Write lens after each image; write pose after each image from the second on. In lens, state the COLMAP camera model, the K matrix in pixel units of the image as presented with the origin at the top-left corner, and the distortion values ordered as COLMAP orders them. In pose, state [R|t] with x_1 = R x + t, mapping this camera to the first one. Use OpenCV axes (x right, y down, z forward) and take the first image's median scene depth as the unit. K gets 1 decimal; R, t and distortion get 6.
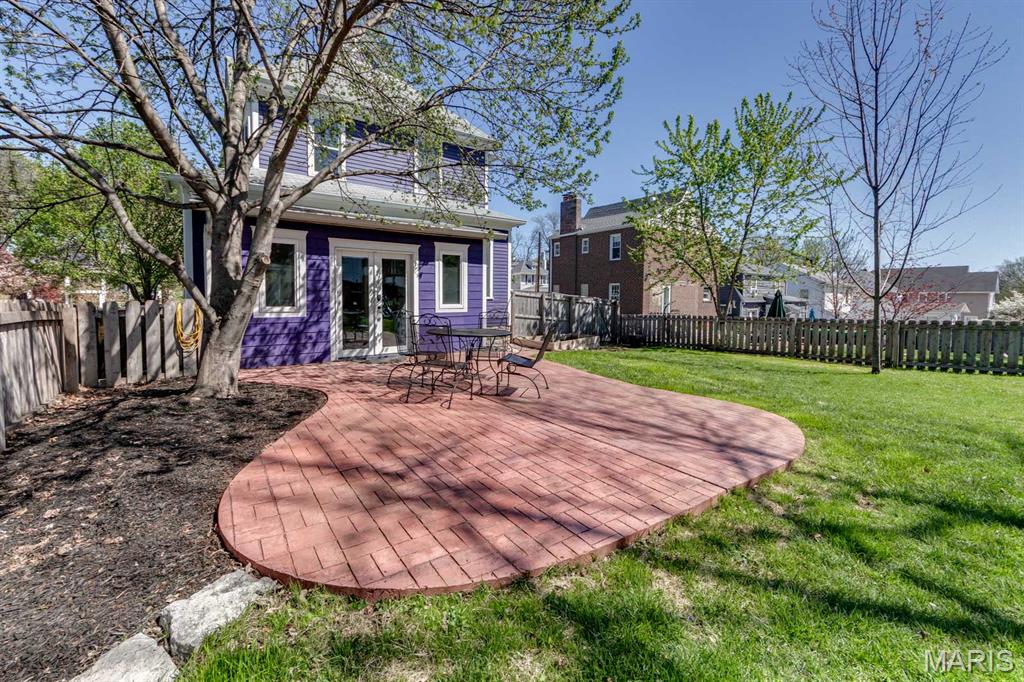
lens RADIAL K [[407.2, 0, 491.9], [0, 407.2, 314.3], [0, 0, 1]] dist [-0.002170, 0.002923]
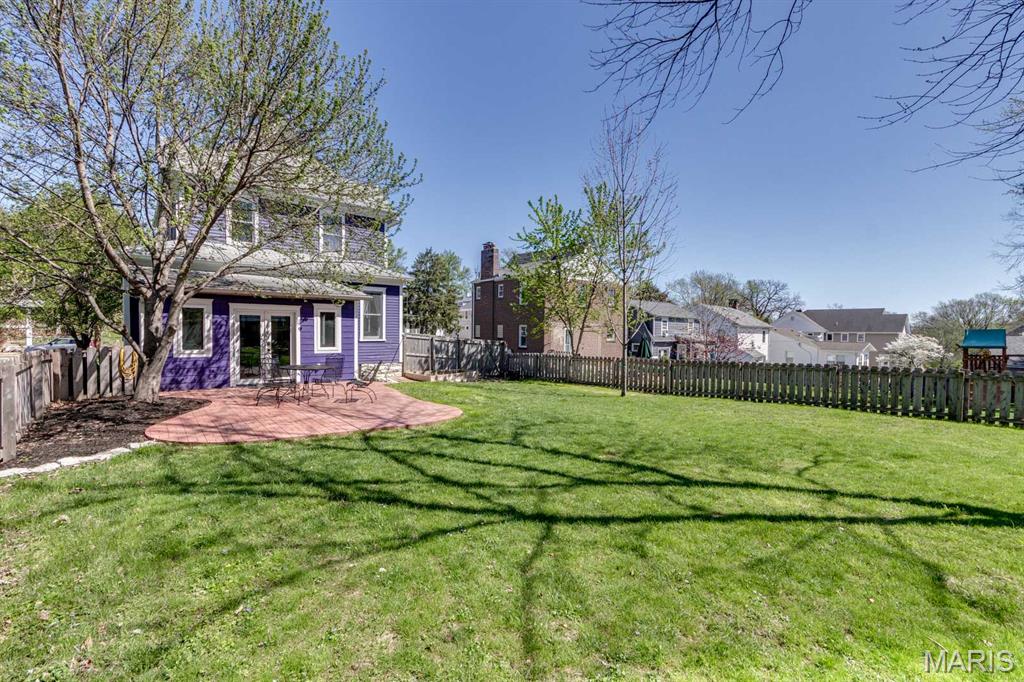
lens RADIAL K [[449.2, 0, 521.1], [0, 449.2, 345.8], [0, 0, 1]] dist [0.009742, -0.002450]
pose [[0.993605, 0.005451, 0.112781, 0.438796], [-0.004626, 0.999961, -0.007575, -0.025097], [-0.112818, 0.007005, 0.993591, -0.689659]]
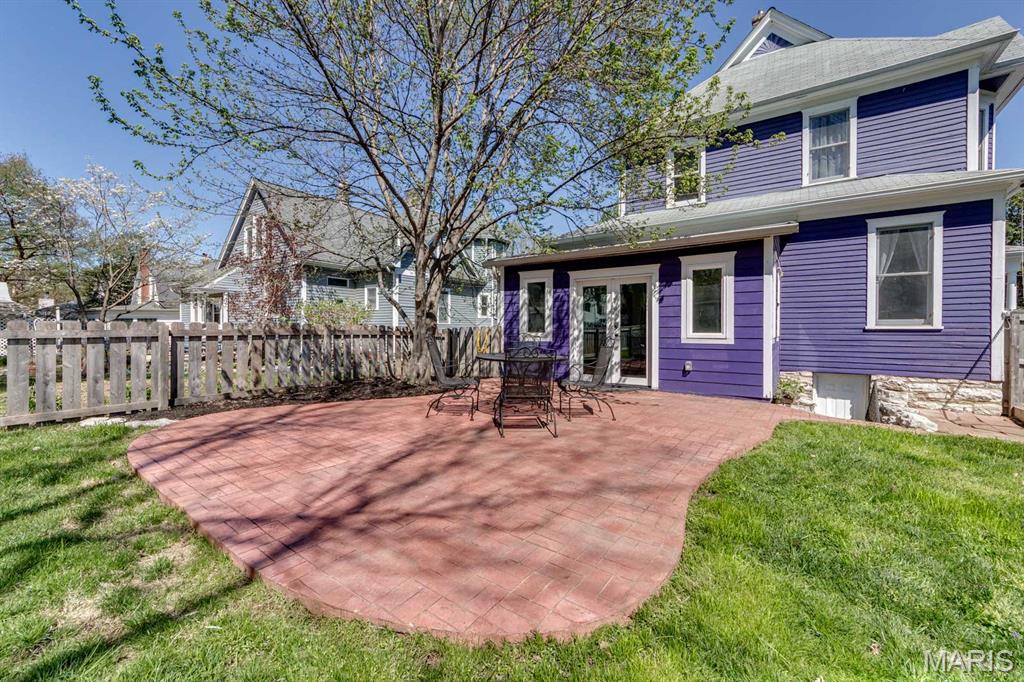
lens RADIAL K [[407.2, 0, 510.5], [0, 407.2, 335.9], [0, 0, 1]] dist [-0.002170, 0.002923]
pose [[0.333087, 0.011787, -0.942822, 0.571140], [-0.043034, 0.999070, -0.002713, -0.002343], [0.941914, 0.041477, 0.333284, 0.455546]]
